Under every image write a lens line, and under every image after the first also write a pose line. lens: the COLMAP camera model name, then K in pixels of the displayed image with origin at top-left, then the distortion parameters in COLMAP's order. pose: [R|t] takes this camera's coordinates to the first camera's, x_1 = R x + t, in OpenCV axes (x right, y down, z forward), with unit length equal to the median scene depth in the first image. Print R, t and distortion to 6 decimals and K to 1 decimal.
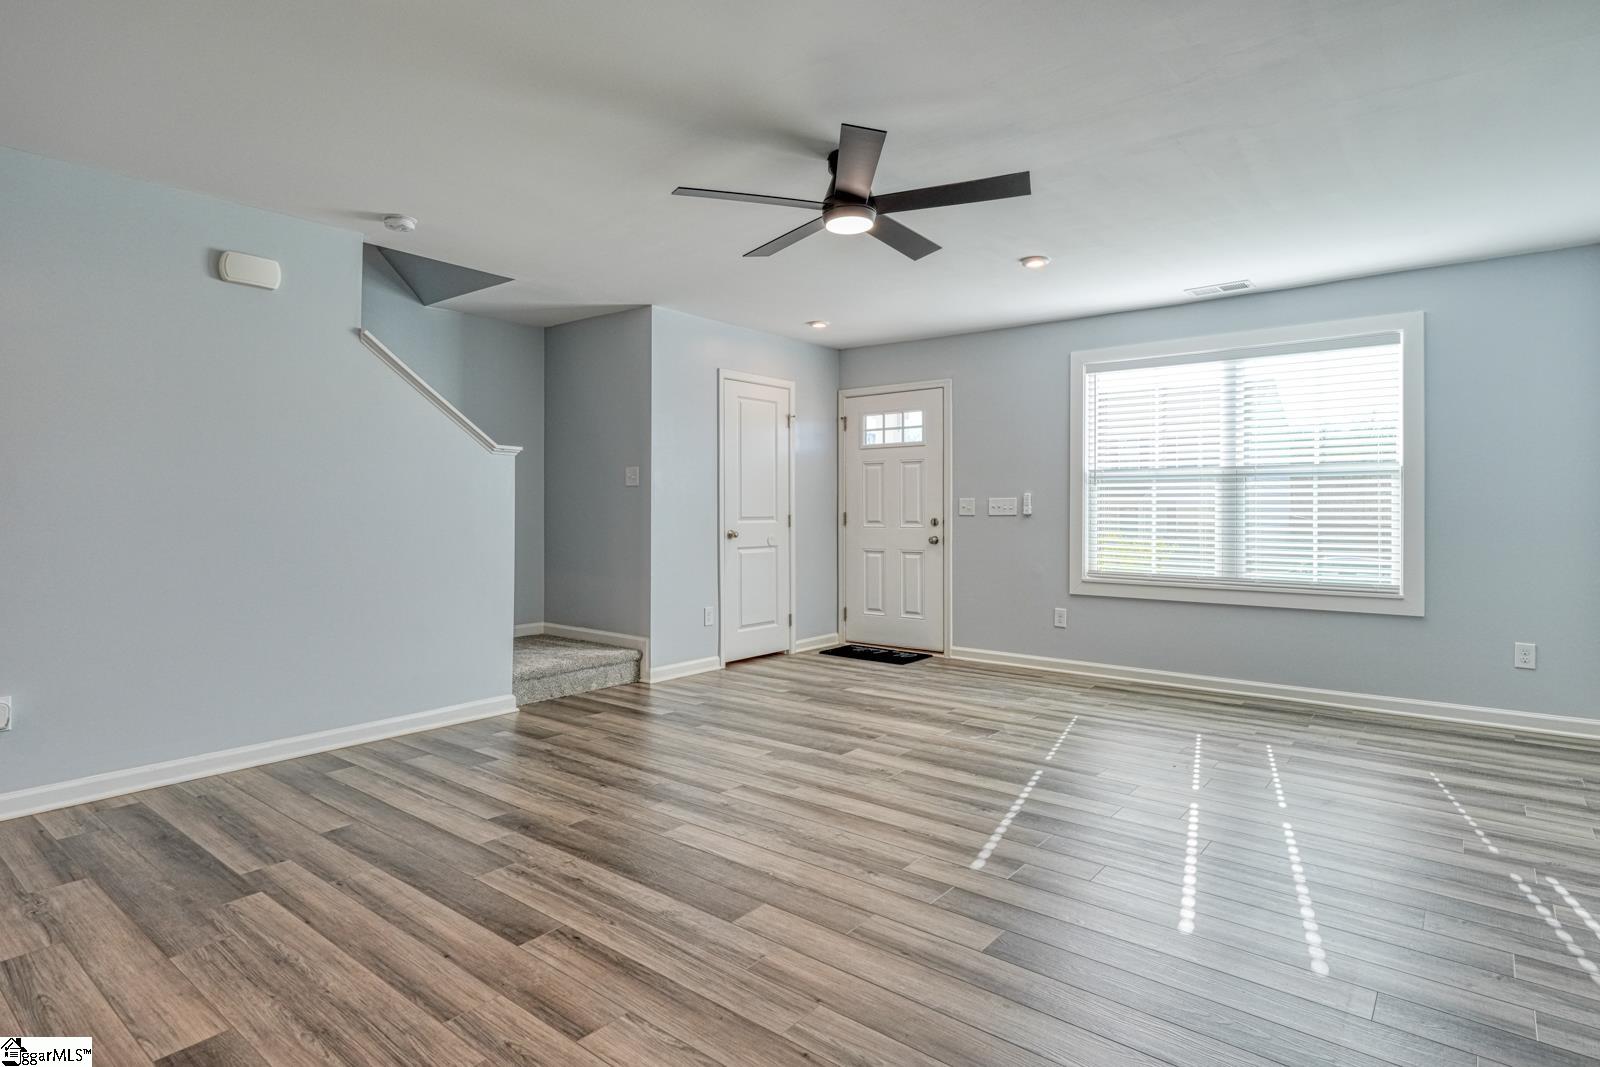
lens RADIAL K [[856.0, 0, 795.3], [0, 856.0, 521.1], [0, 0, 1]] dist [-0.015572, 0.000233]
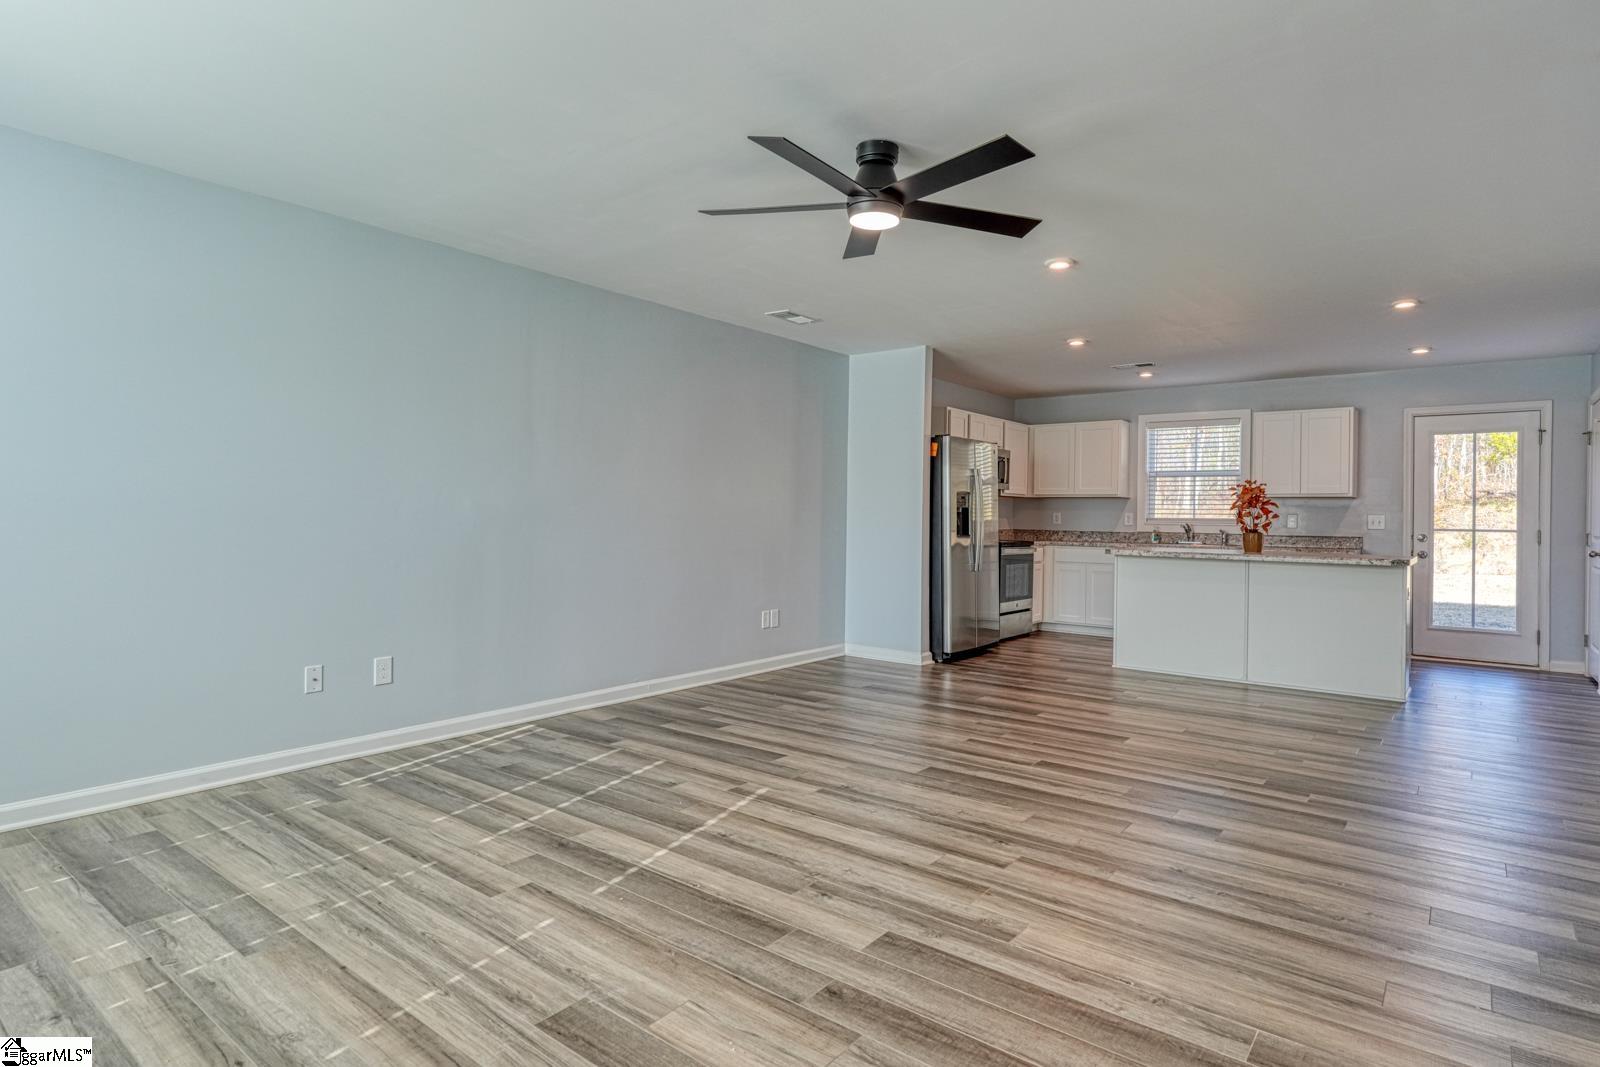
lens RADIAL K [[856.0, 0, 785.5], [0, 856.0, 521.6], [0, 0, 1]] dist [-0.015572, 0.000233]
pose [[-0.999887, -0.015060, -0.000332, 0.166189], [-0.015064, 0.999732, 0.017605, -0.026167], [0.000067, 0.017608, -0.999845, 2.035707]]
